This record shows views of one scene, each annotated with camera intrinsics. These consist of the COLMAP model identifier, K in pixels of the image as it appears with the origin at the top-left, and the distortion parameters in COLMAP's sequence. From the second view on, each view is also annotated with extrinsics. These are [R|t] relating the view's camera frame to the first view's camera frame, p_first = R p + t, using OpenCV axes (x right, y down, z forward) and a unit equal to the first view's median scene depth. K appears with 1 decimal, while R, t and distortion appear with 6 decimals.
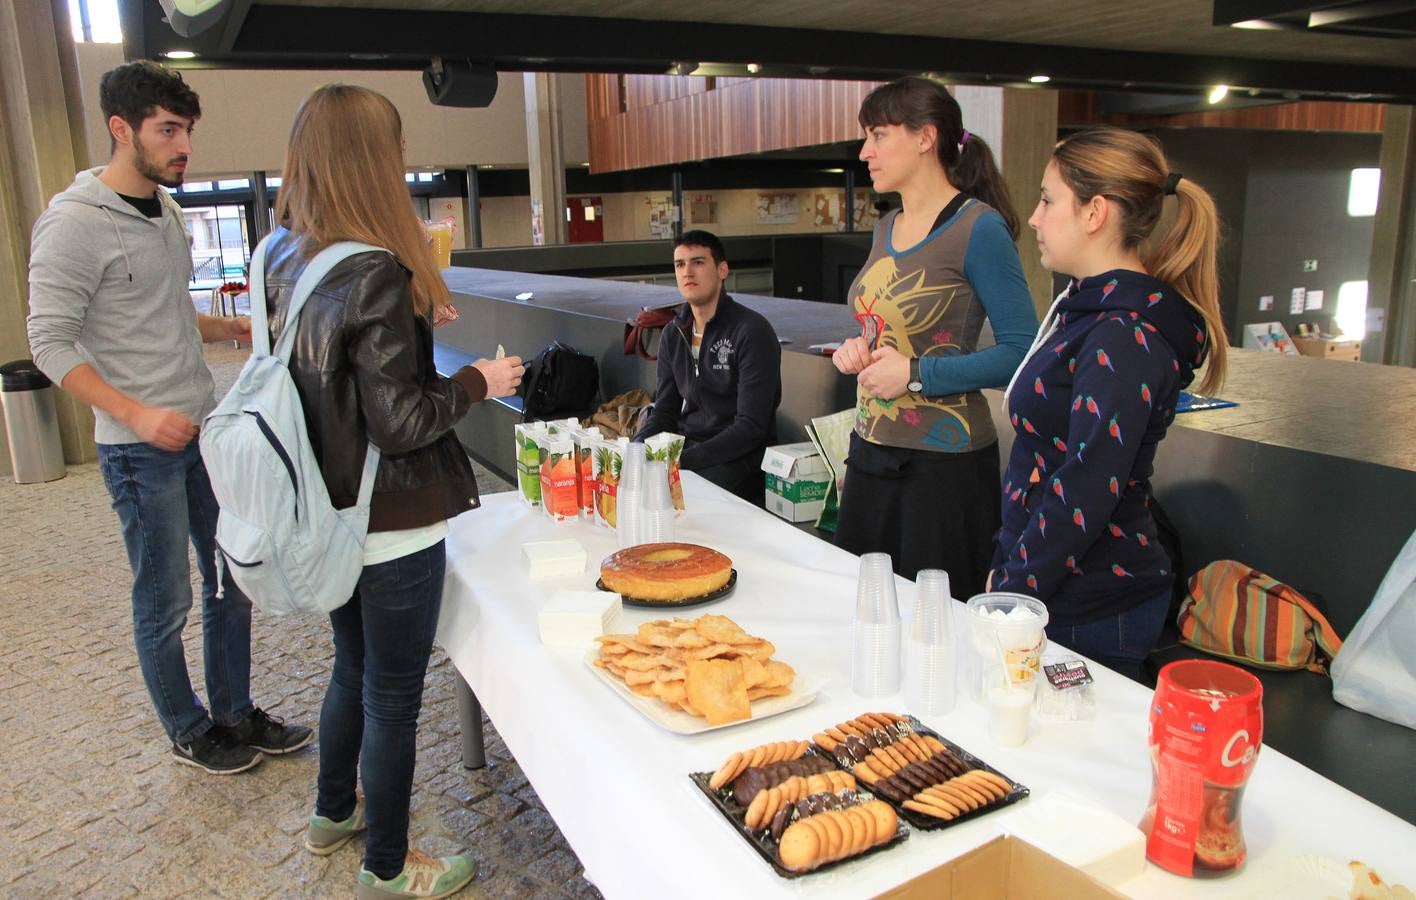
lens RADIAL K [[1078.7, 0, 708.0], [0, 1078.7, 450.0], [0, 0, 1]] dist [-0.008867, -0.002784]
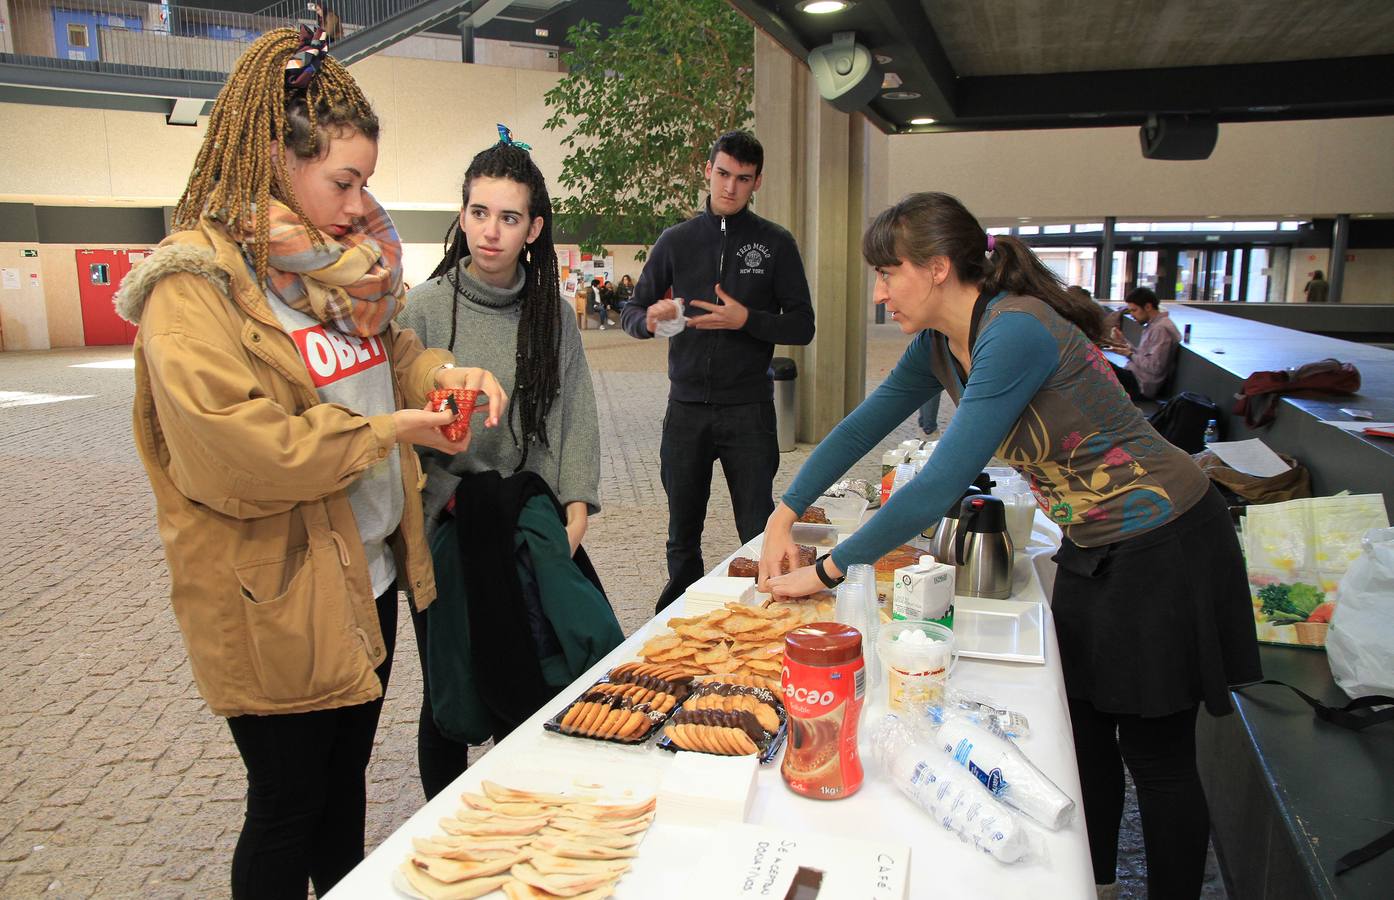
lens RADIAL K [[1040.0, 0, 697.0], [0, 1040.0, 450.0], [0, 0, 1]] dist [-0.104927, 0.096805]
pose [[0.721992, 0.161750, -0.672730, 0.144374], [-0.180982, 0.982588, 0.042016, -0.007578], [0.667813, 0.091417, 0.738694, 0.013187]]
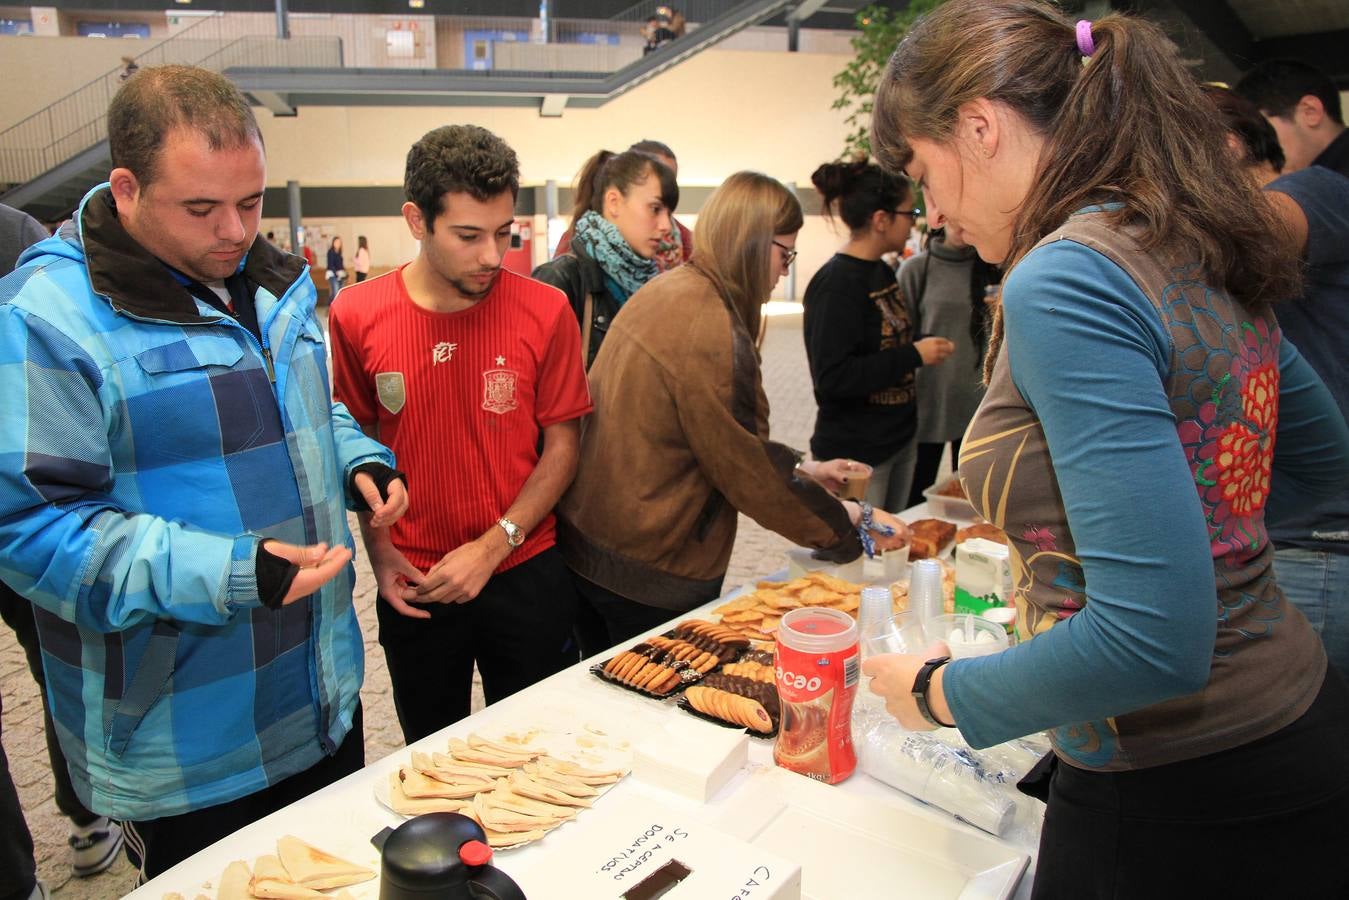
lens RADIAL K [[945.2, 0, 673.6], [0, 945.2, 427.3], [0, 0, 1]] dist [-0.116178, 0.079222]
pose [[0.441141, 0.217374, -0.870714, 0.163206], [-0.210617, 0.968202, 0.135005, -0.019325], [0.872373, 0.123831, 0.472896, 0.057901]]
